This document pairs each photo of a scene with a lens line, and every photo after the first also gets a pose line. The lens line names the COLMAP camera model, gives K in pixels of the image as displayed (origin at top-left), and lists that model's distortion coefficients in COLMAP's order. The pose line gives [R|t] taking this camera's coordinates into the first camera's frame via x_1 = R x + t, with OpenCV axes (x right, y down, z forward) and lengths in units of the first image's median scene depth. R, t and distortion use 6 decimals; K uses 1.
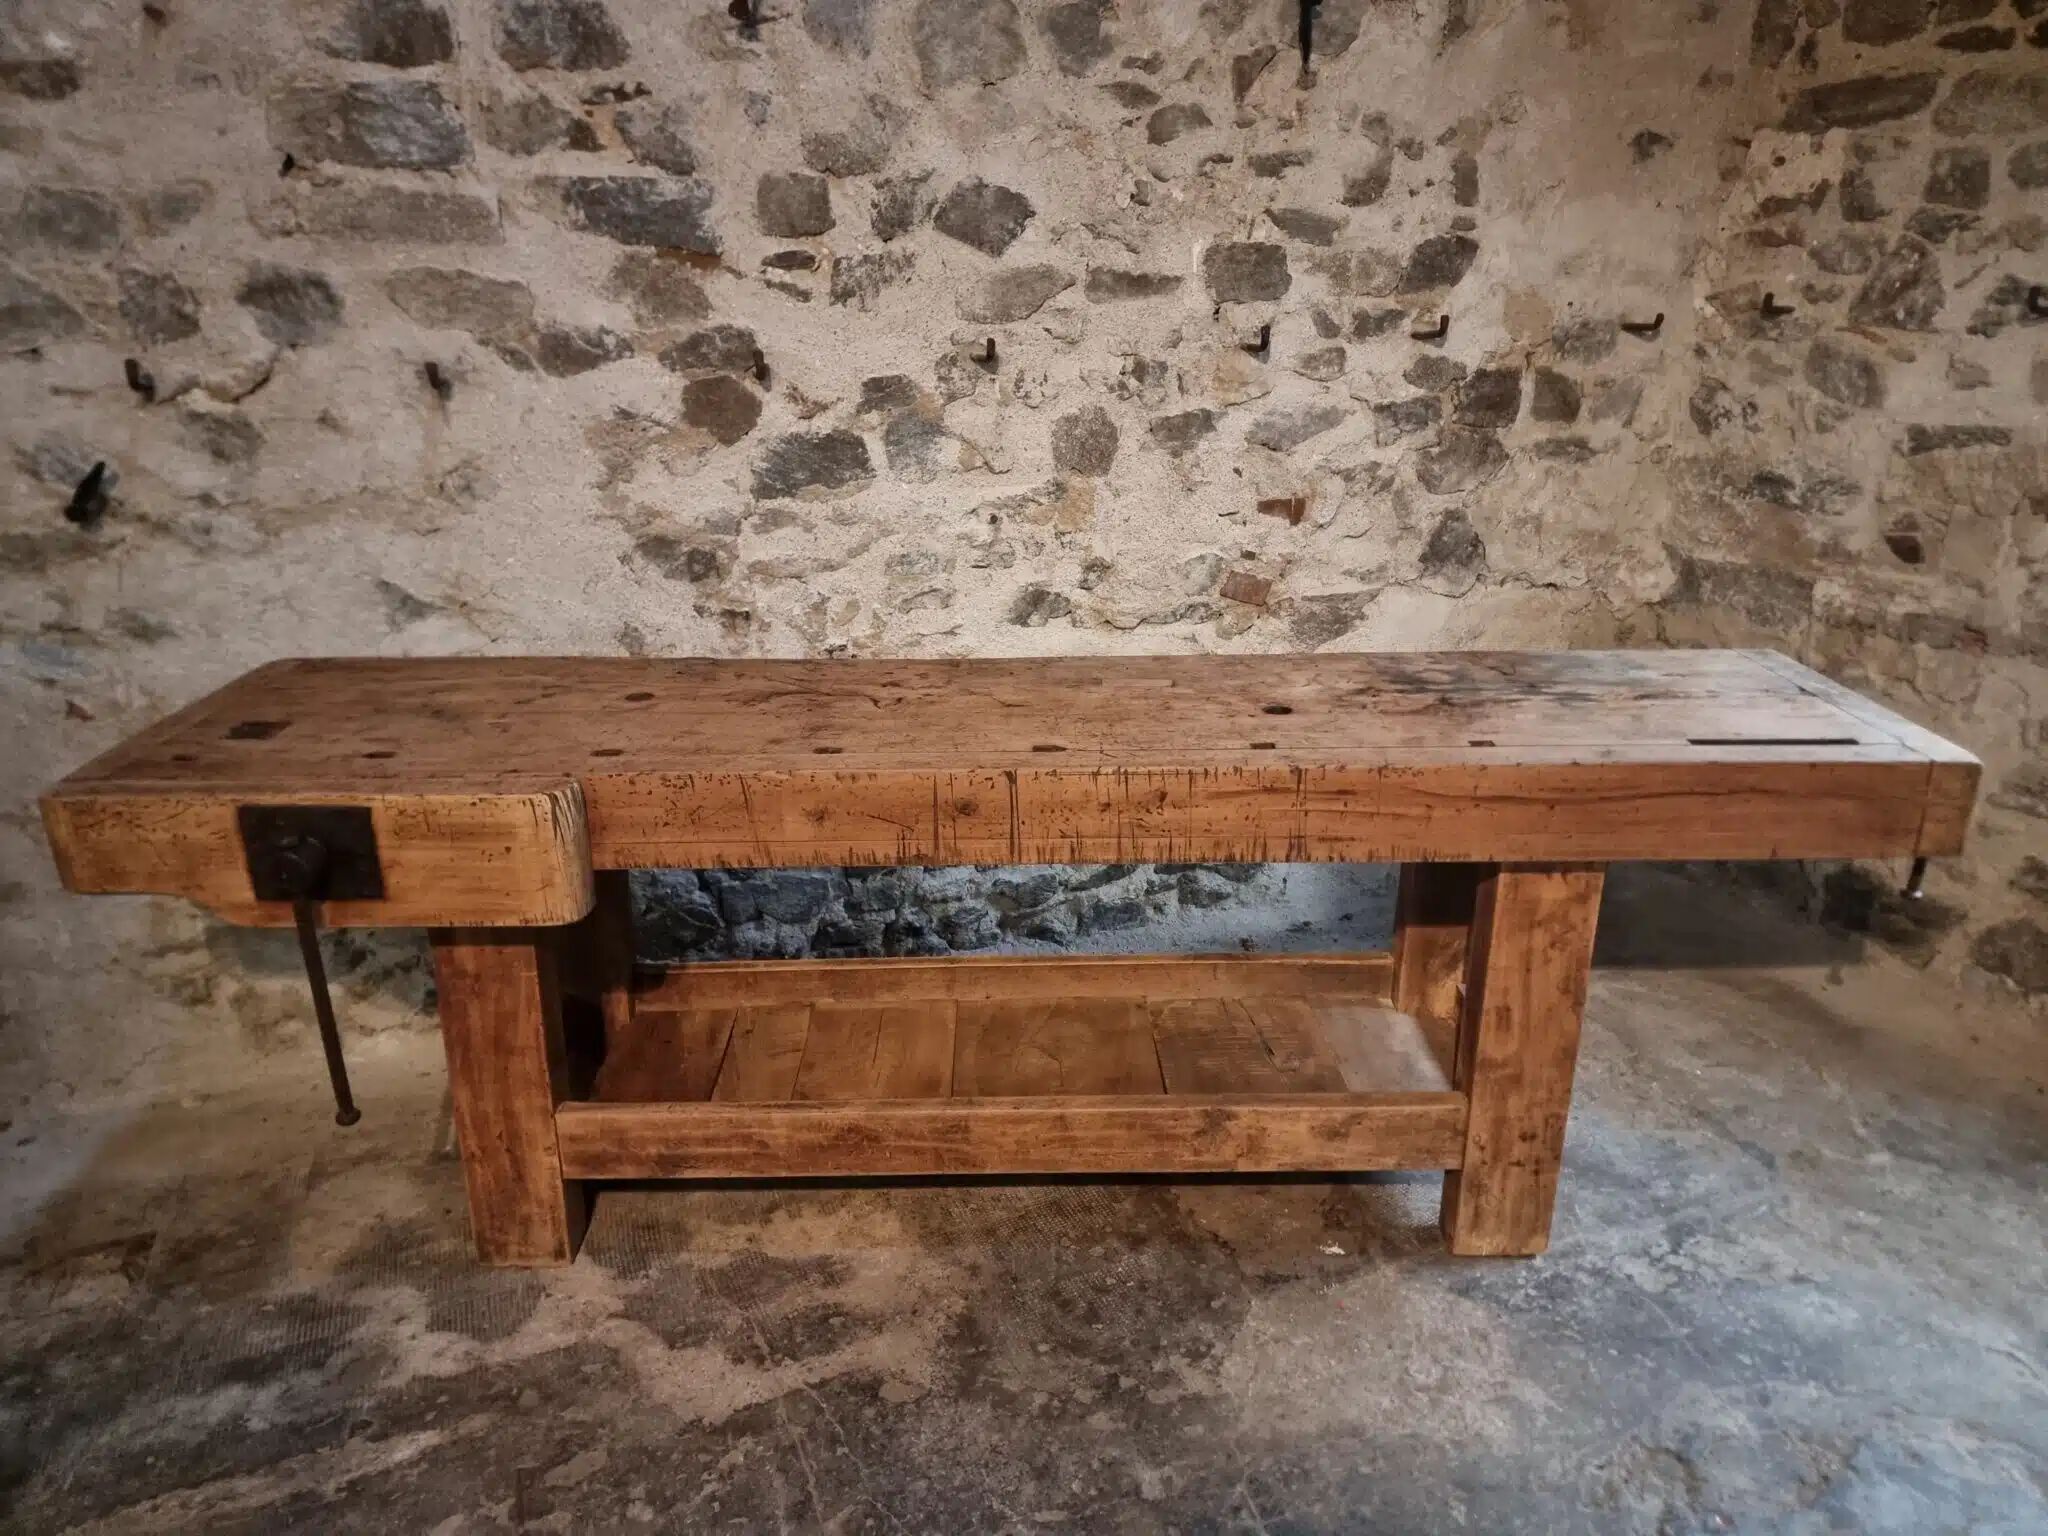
lens RADIAL K [[1417.6, 0, 1031.7], [0, 1417.6, 784.3], [0, 0, 1]] dist [0.072247, -0.073221]
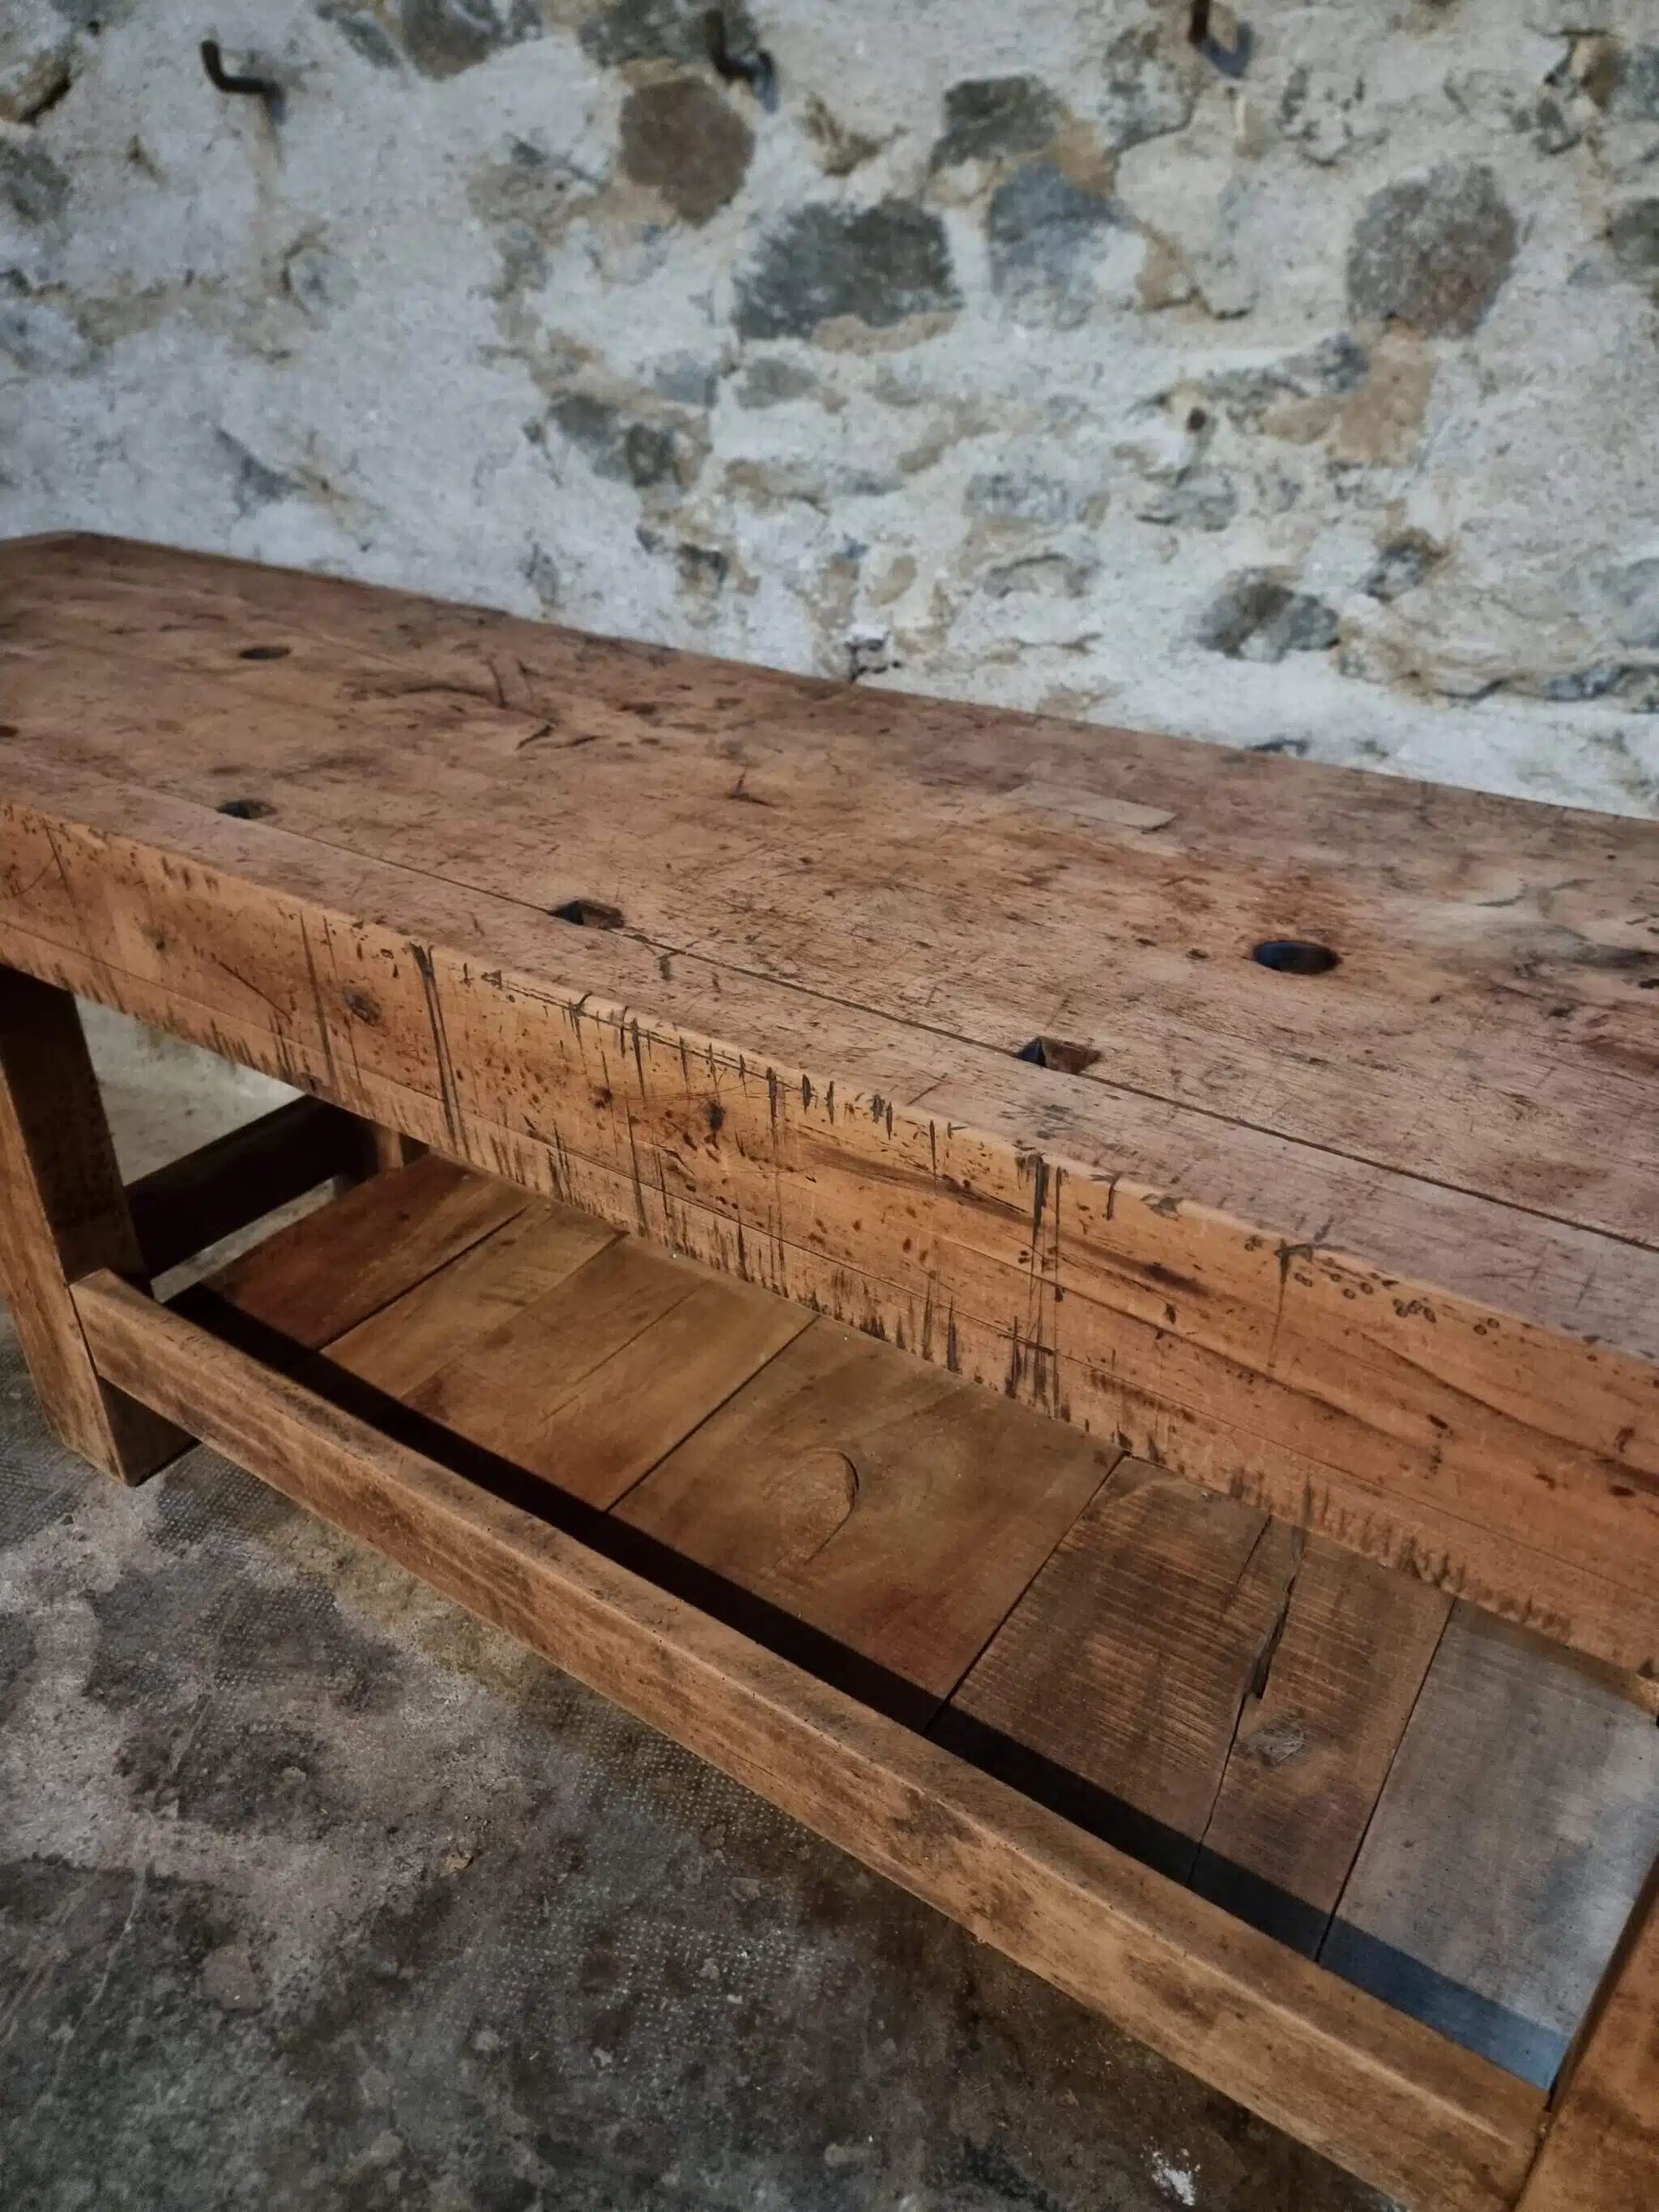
lens RADIAL K [[1561.7, 0, 819.9], [0, 1561.7, 1126.4], [0, 0, 1]] dist [0.048087, -0.051688]
pose [[0.811036, 0.302082, -0.500966, 0.230965], [-0.201025, 0.948125, 0.246270, -0.068418], [0.549372, -0.099028, 0.829689, 0.489739]]
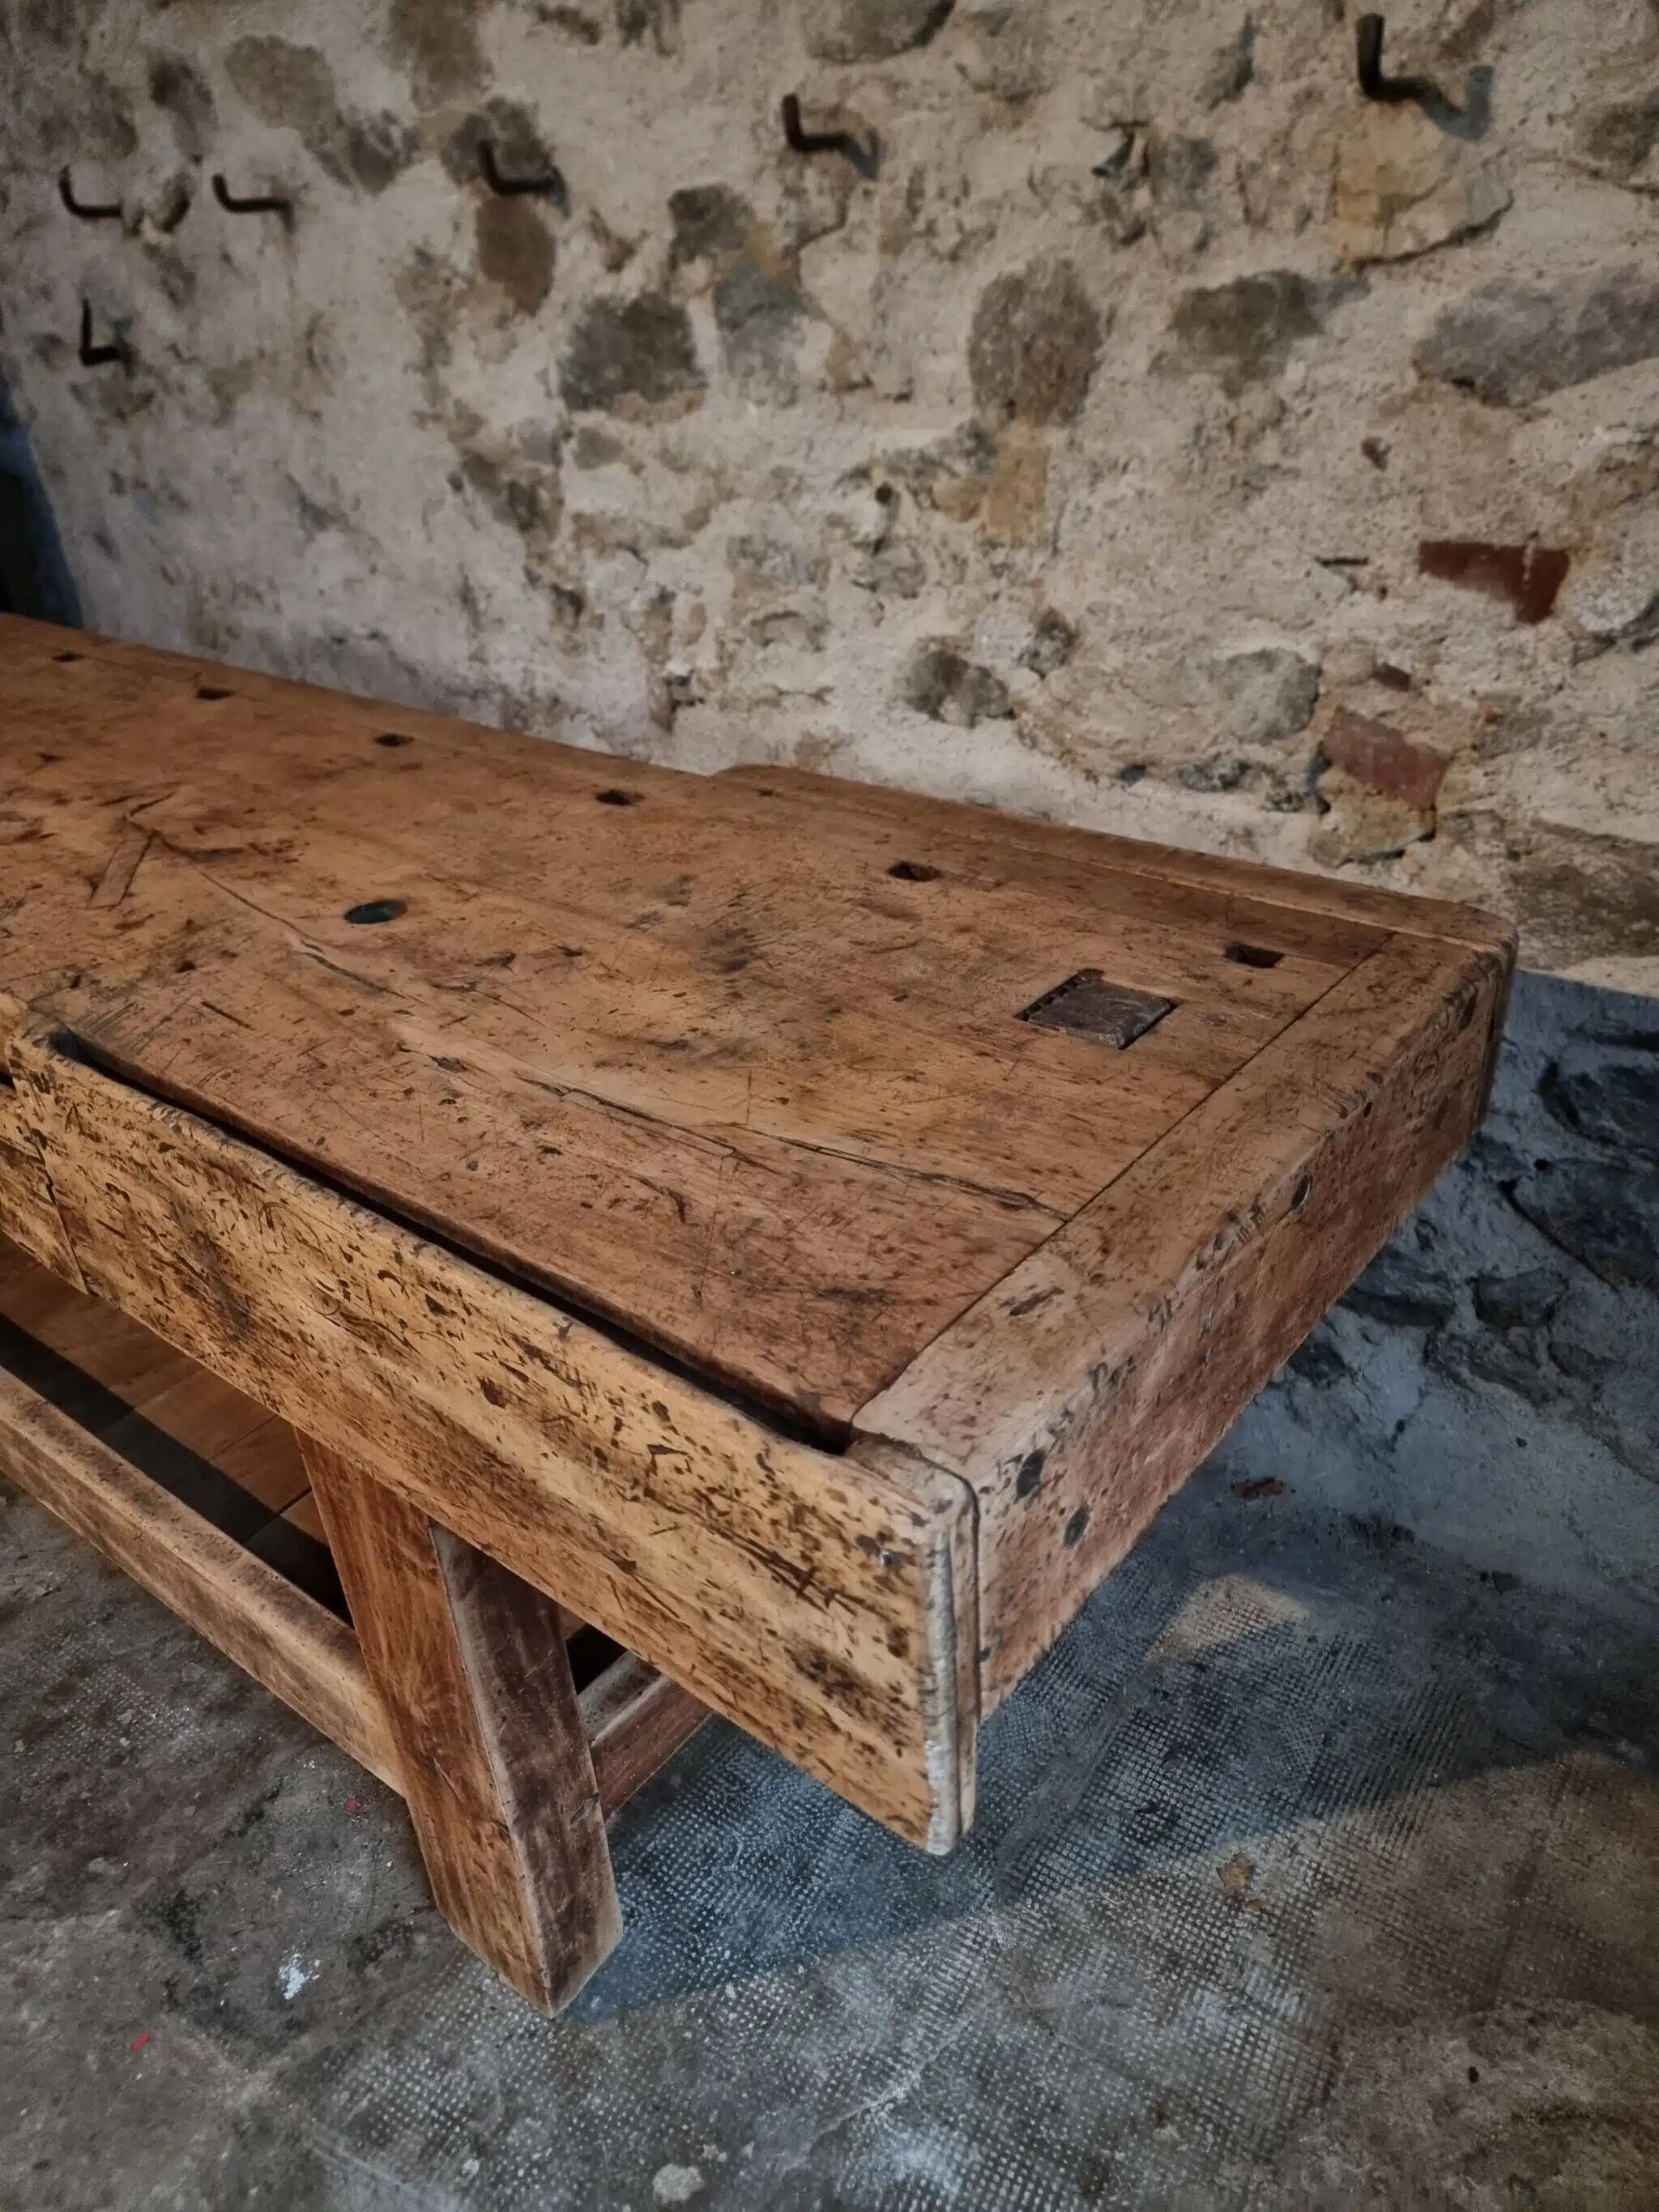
lens RADIAL K [[1561.7, 0, 819.9], [0, 1561.7, 1126.4], [0, 0, 1]] dist [0.048087, -0.051688]
pose [[0.506352, 0.426527, -0.749455, 0.530236], [-0.250130, 0.904390, 0.345708, -0.184350], [0.825253, 0.012411, 0.564627, 0.712055]]
